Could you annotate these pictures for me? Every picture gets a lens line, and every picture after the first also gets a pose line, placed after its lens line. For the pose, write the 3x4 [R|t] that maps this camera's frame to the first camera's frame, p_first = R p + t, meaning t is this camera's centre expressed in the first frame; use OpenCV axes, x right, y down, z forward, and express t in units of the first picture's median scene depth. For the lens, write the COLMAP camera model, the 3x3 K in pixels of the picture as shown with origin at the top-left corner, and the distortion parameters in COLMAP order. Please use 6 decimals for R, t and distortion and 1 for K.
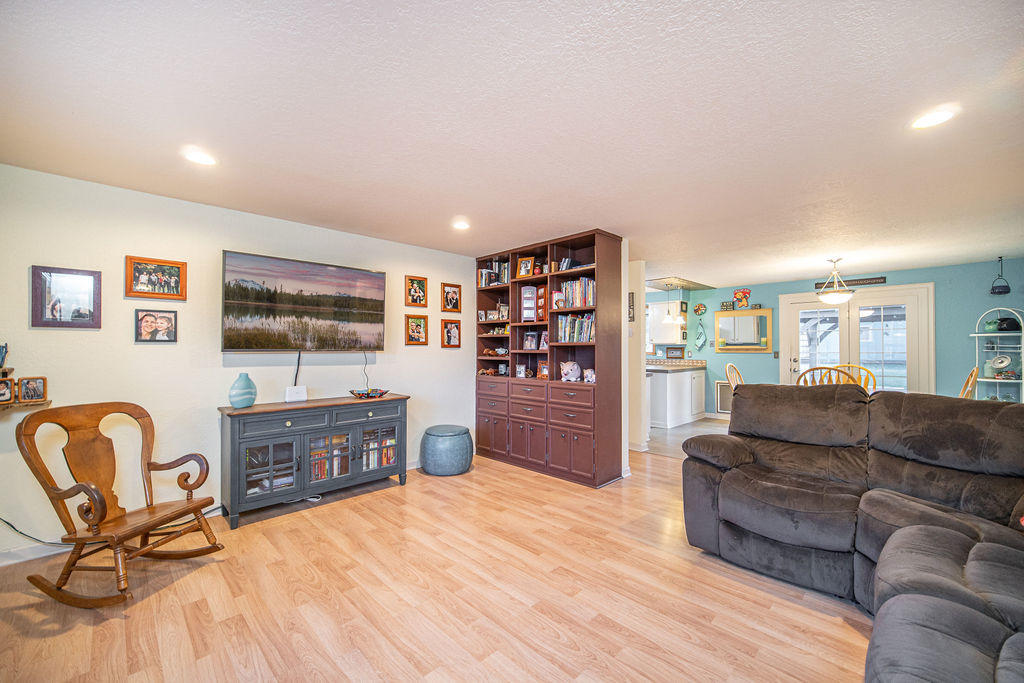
lens RADIAL K [[418.9, 0, 512.0], [0, 418.9, 341.5], [0, 0, 1]] dist [0.000055, 0.000102]
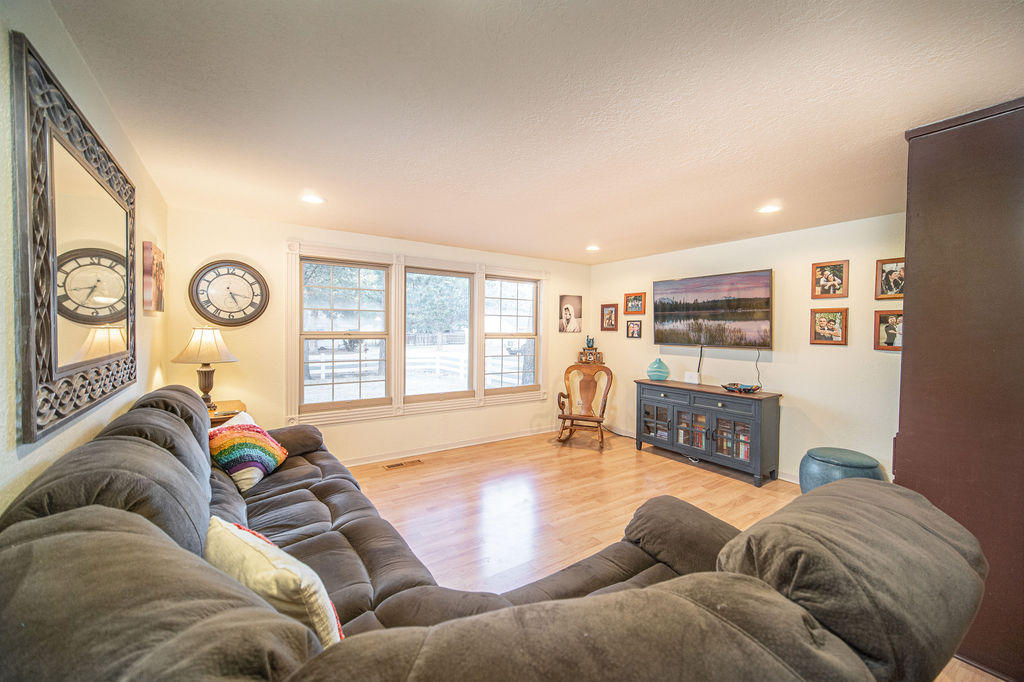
lens RADIAL K [[418.9, 0, 512.0], [0, 418.9, 341.0], [0, 0, 1]] dist [0.000055, 0.000102]
pose [[-0.200976, 0.023104, -0.979324, 0.881525], [-0.000222, 0.999721, 0.023631, -0.023076], [0.979596, 0.004967, -0.200915, 0.691664]]
